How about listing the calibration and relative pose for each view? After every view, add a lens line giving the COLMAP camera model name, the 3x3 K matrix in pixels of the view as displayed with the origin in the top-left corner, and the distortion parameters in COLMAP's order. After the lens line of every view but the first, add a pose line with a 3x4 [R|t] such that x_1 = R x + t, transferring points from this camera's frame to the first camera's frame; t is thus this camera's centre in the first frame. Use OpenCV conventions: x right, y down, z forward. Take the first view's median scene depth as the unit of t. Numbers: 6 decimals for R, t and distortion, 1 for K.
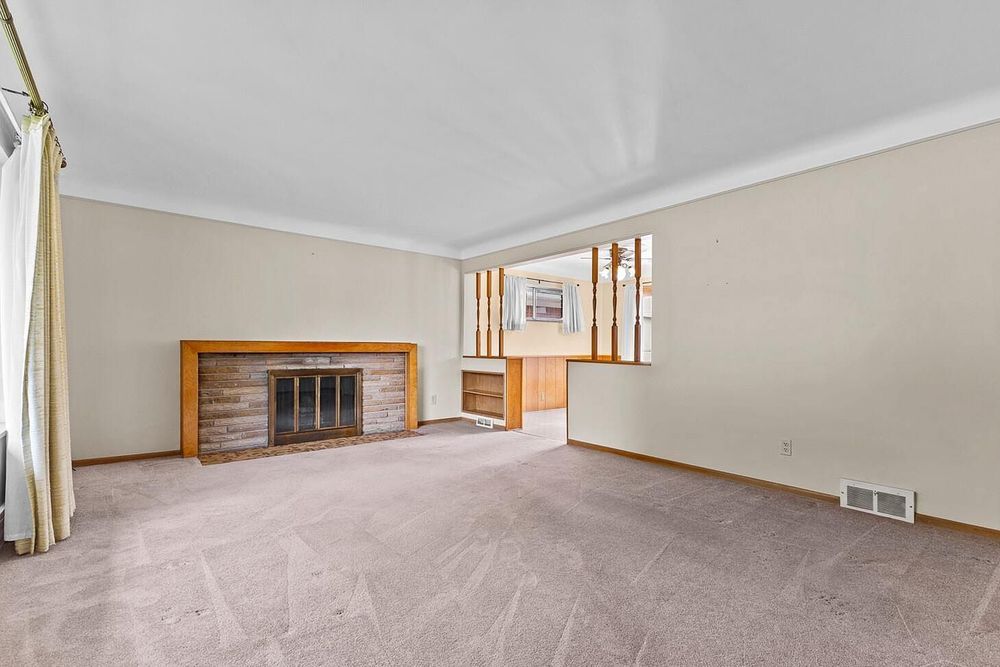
lens RADIAL K [[442.9, 0, 515.7], [0, 442.9, 338.0], [0, 0, 1]] dist [0.002002, -0.000295]
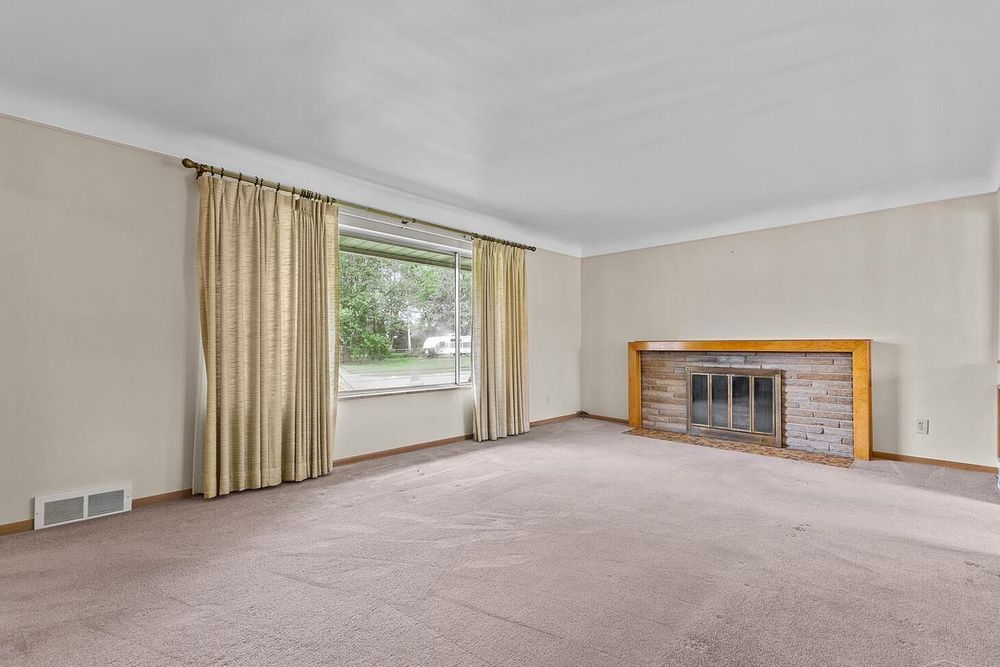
lens RADIAL K [[442.9, 0, 515.7], [0, 442.9, 338.0], [0, 0, 1]] dist [0.002002, -0.000295]
pose [[0.105281, -0.020221, -0.994237, 0.486716], [0.024711, 0.999538, -0.017713, 0.008858], [0.994135, -0.022704, 0.105732, 0.421189]]
